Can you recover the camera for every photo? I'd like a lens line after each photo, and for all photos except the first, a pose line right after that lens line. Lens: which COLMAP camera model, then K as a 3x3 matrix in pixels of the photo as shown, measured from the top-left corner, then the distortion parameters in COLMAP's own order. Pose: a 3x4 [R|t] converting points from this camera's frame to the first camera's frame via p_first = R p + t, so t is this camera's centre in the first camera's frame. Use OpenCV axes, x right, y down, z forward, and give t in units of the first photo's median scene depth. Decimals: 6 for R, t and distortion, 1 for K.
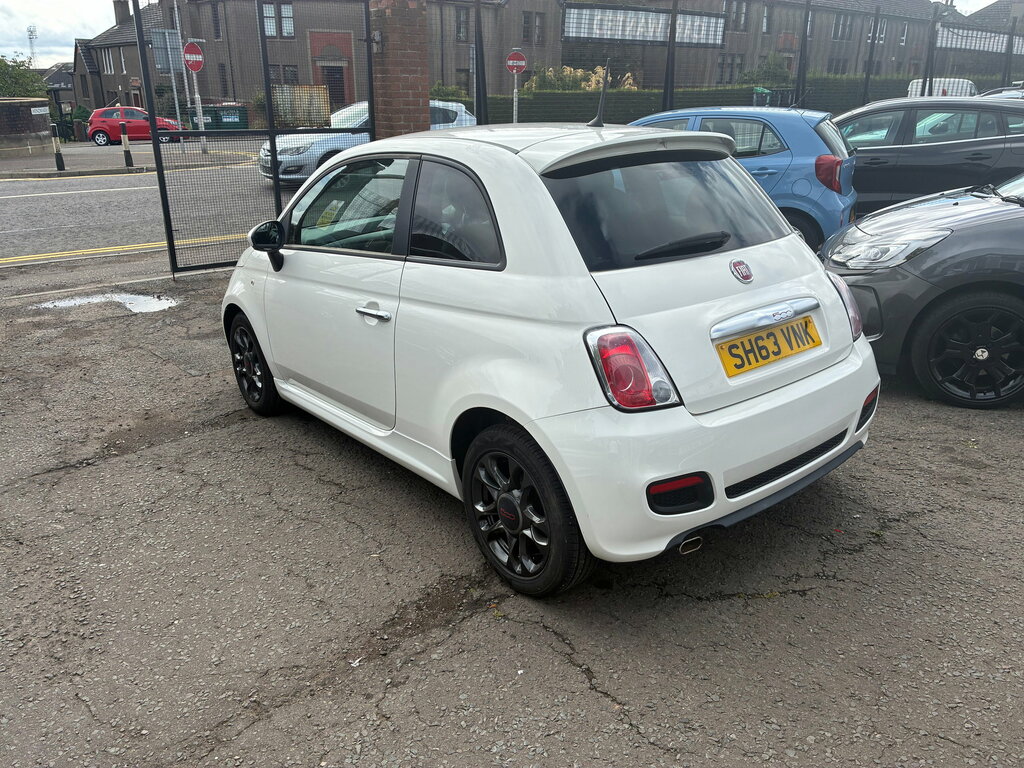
lens RADIAL K [[795.9, 0, 512.0], [0, 795.9, 384.0], [0, 0, 1]] dist [0.056706, -0.067006]
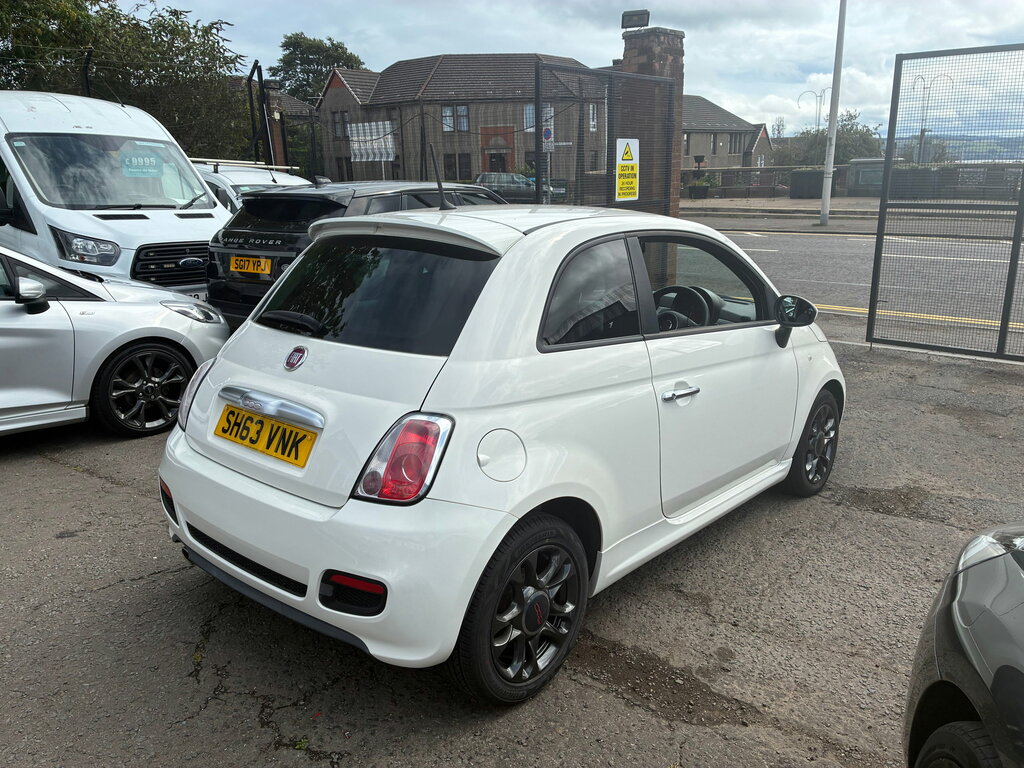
lens RADIAL K [[795.9, 0, 512.0], [0, 795.9, 384.0], [0, 0, 1]] dist [0.056706, -0.067006]
pose [[0.183138, 0.265700, -0.946501, 1.272195], [-0.331454, 0.923100, 0.194998, -0.391286], [0.925526, 0.278010, 0.257122, 1.005215]]
